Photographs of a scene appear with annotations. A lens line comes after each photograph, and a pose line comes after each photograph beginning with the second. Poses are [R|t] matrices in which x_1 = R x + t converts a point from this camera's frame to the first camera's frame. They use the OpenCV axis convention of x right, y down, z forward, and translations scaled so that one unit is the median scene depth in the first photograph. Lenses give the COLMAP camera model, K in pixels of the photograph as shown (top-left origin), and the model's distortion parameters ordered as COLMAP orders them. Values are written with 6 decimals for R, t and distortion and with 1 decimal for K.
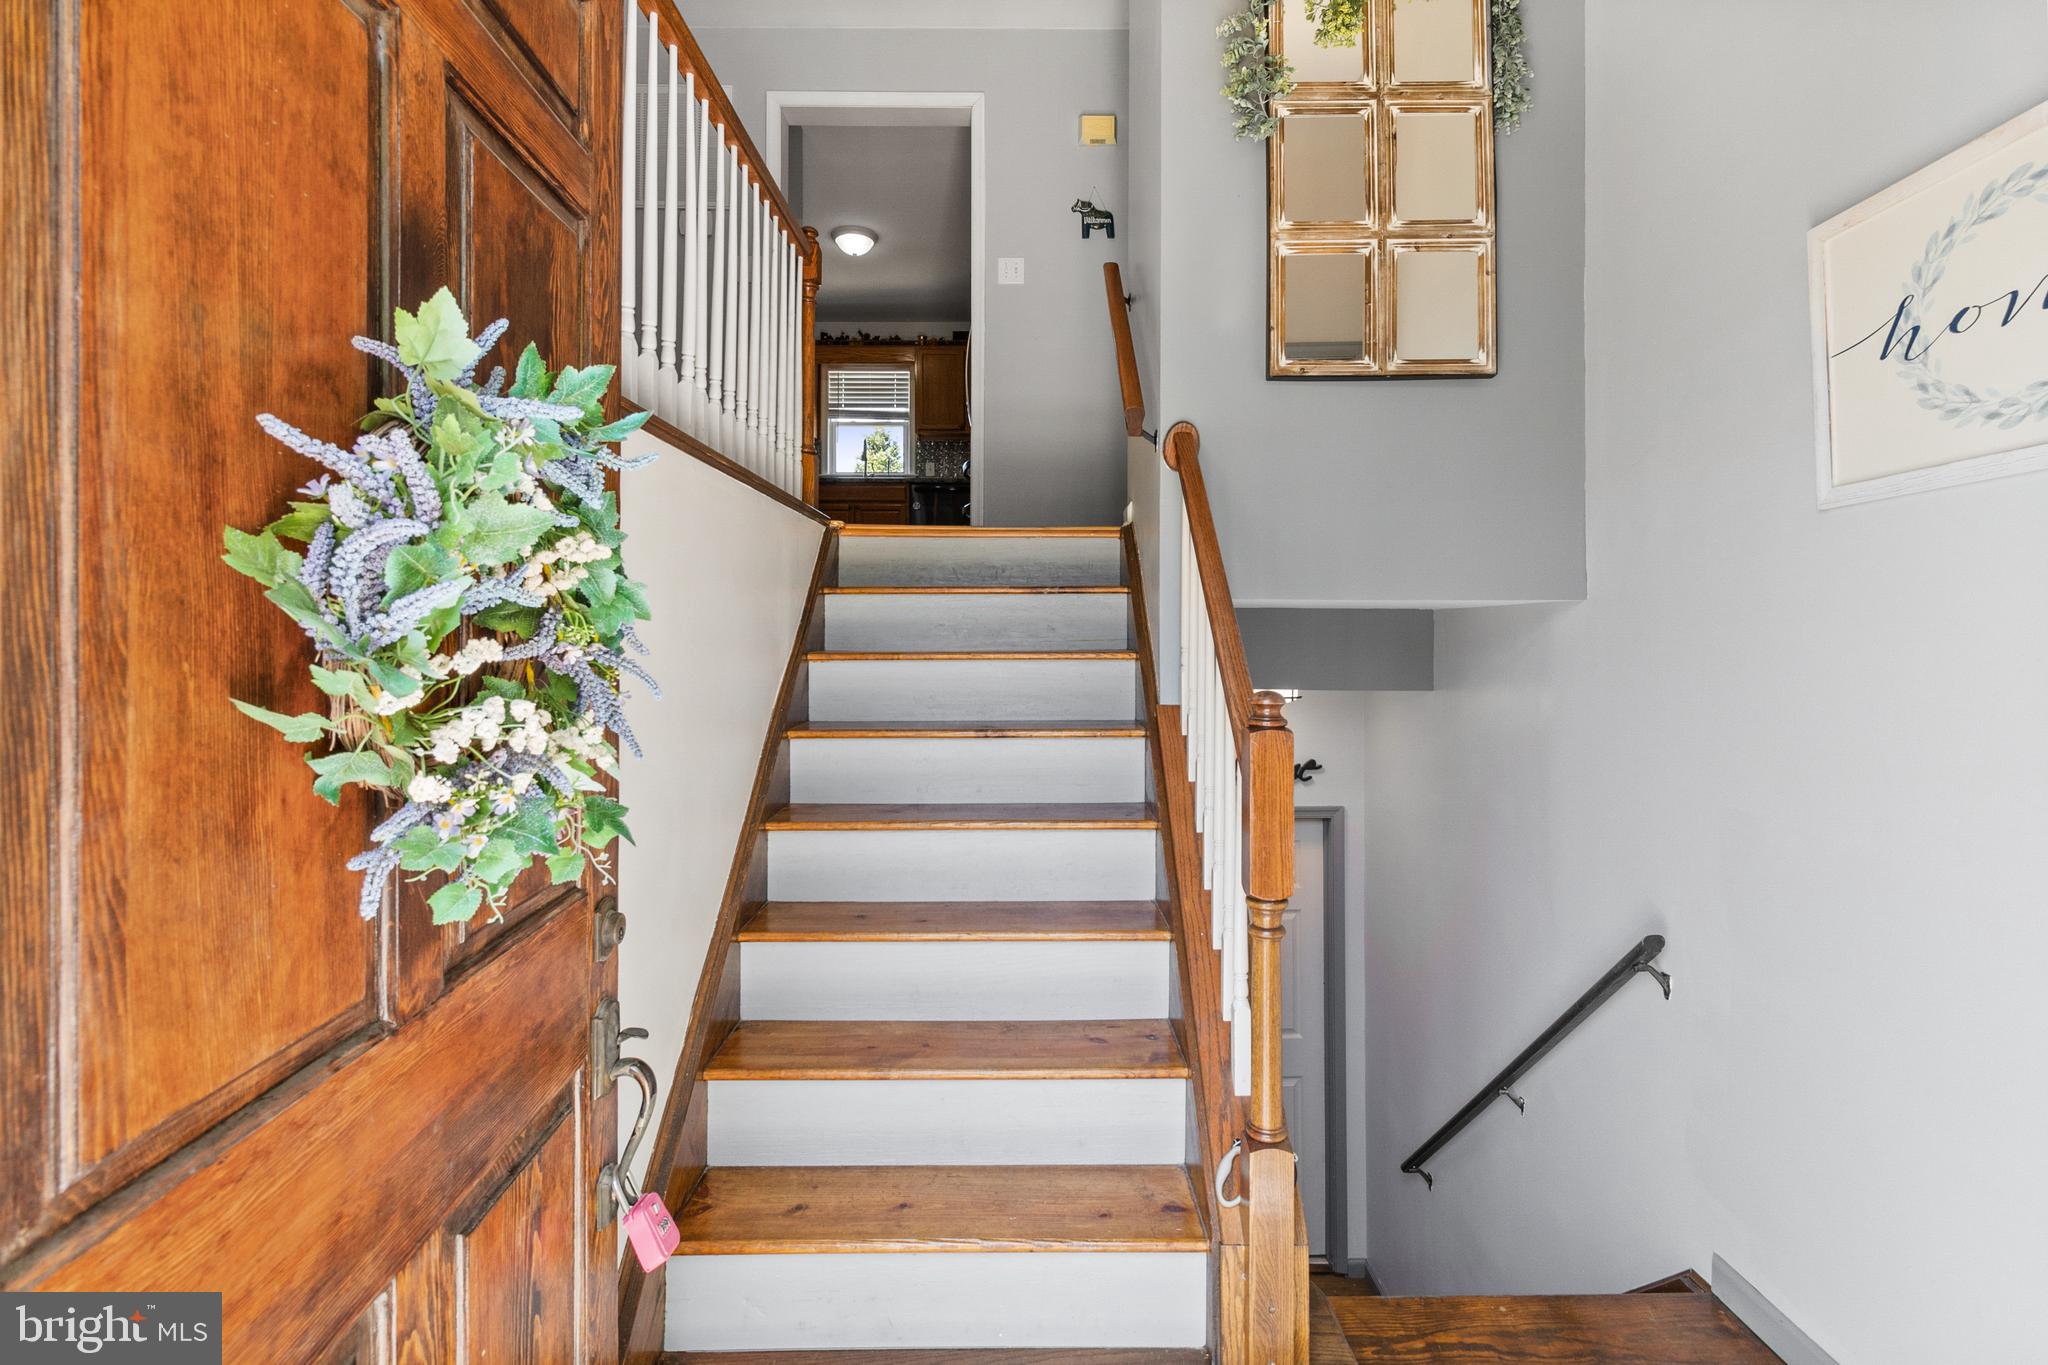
lens RADIAL K [[961.1, 0, 1023.0], [0, 961.1, 644.9], [0, 0, 1]] dist [0.001270, 0.000330]
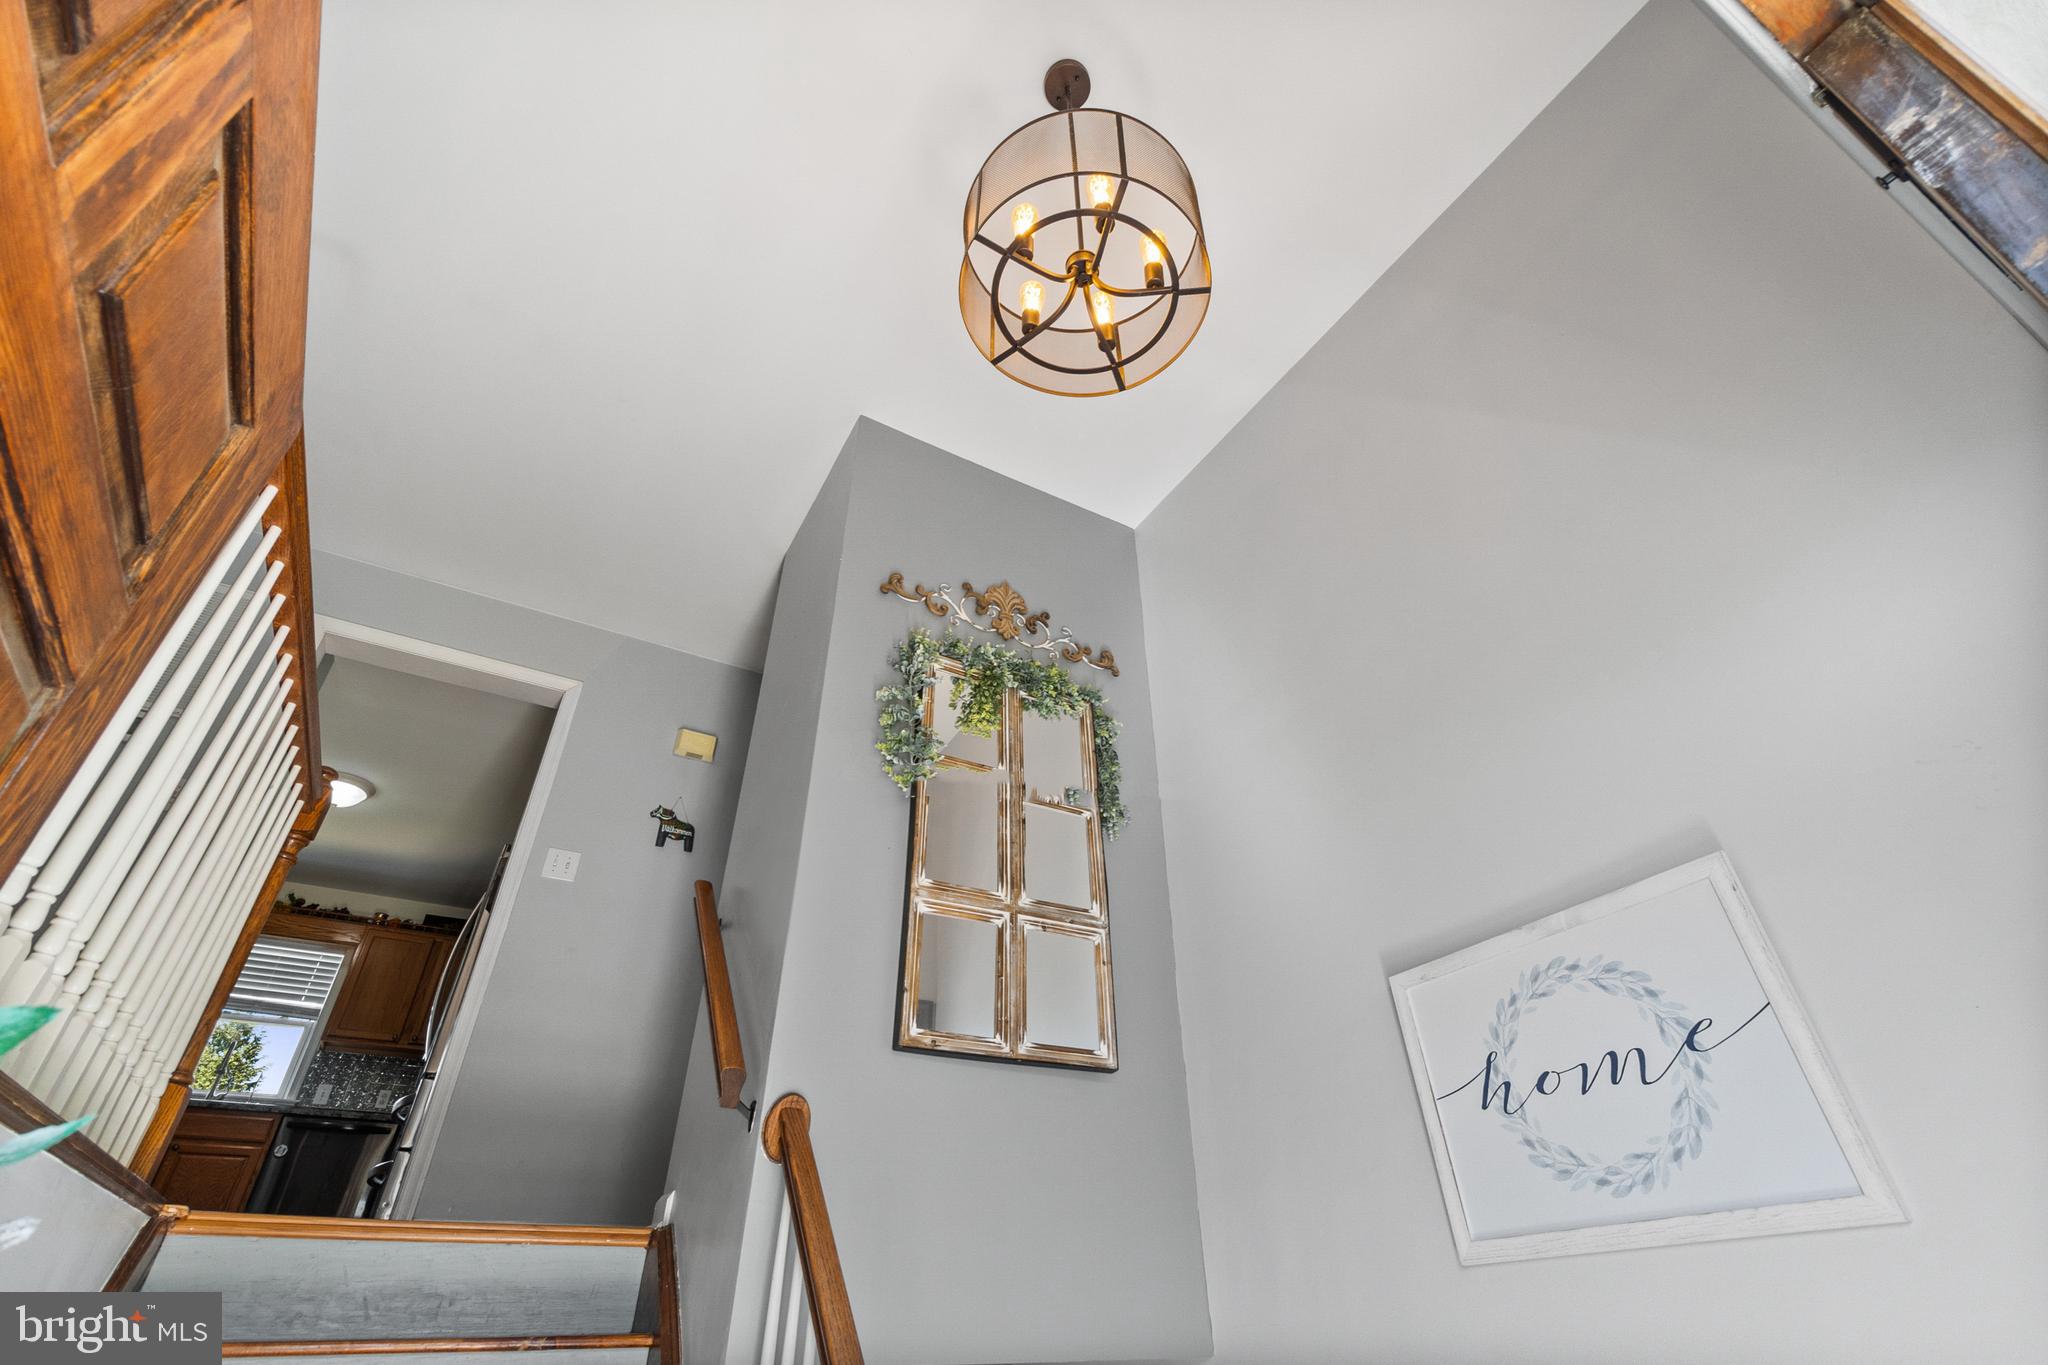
lens RADIAL K [[961.1, 0, 1023.0], [0, 961.1, 644.9], [0, 0, 1]] dist [0.001270, 0.000330]
pose [[0.864130, 0.282814, 0.416288, -0.109390], [0.017542, 0.809740, -0.586526, -0.064012], [-0.502963, 0.514137, 0.694760, 0.162780]]
